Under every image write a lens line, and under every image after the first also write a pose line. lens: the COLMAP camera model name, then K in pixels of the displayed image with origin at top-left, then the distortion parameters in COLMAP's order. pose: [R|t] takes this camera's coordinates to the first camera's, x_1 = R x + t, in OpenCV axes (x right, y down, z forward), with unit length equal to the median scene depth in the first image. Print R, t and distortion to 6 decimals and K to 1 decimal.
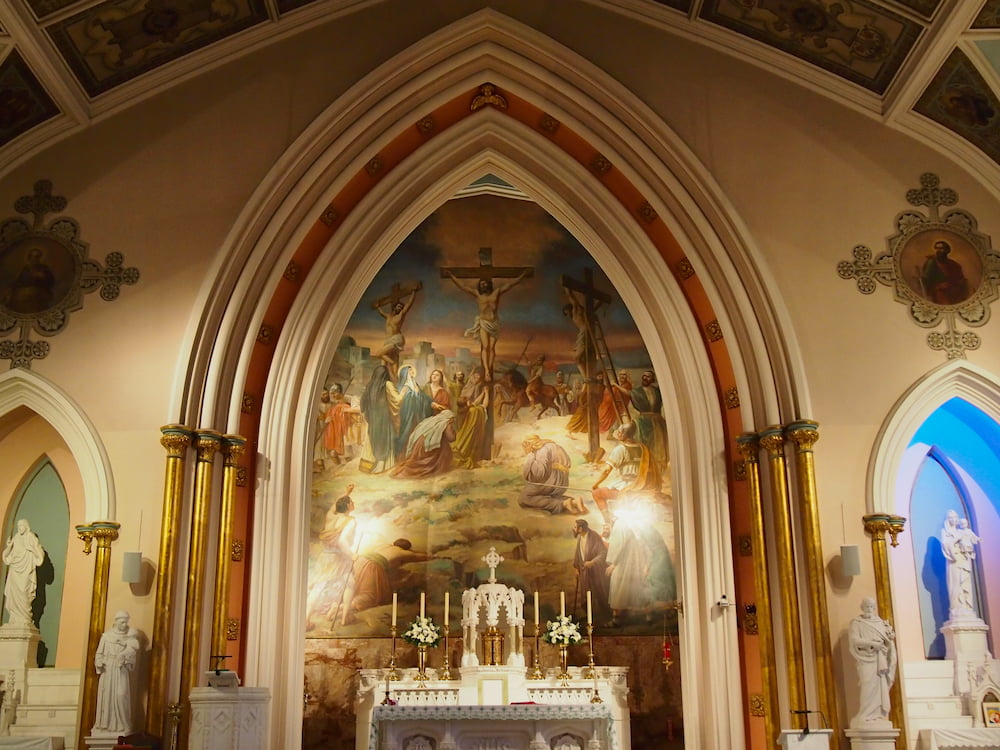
lens RADIAL K [[1114.5, 0, 507.4], [0, 1114.5, 379.4], [0, 0, 1]] dist [-0.029543, -0.006861]
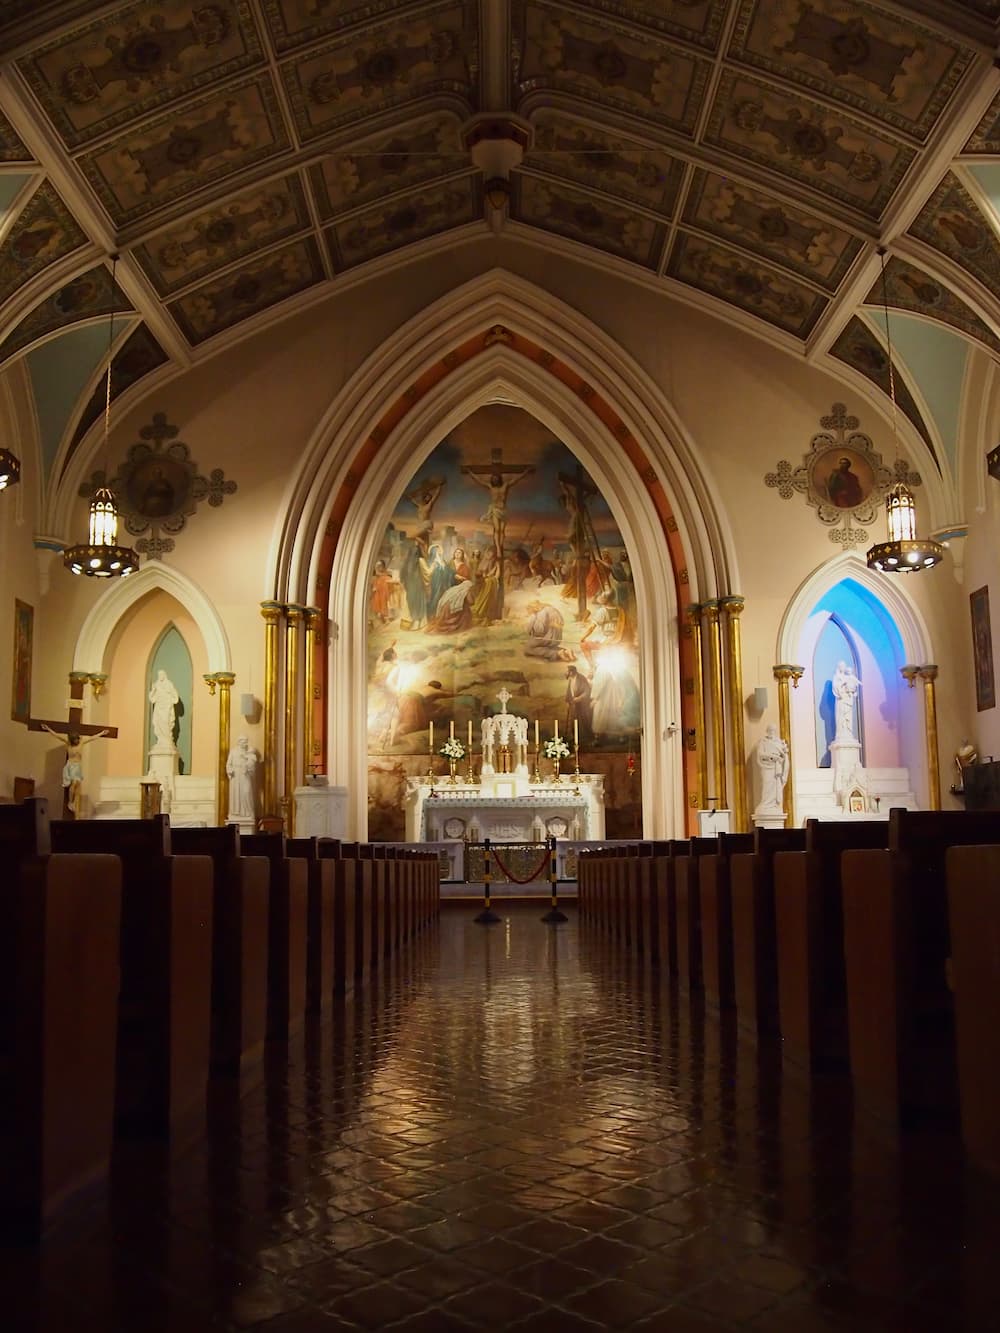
lens RADIAL K [[1112.3, 0, 504.4], [0, 1112.3, 705.7], [0, 0, 1]] dist [-0.109840, 0.068388]
pose [[0.999961, -0.002829, -0.008418, -0.001627], [0.004261, 0.984498, 0.175346, -0.062582], [0.007792, -0.175375, 0.984471, -0.321516]]
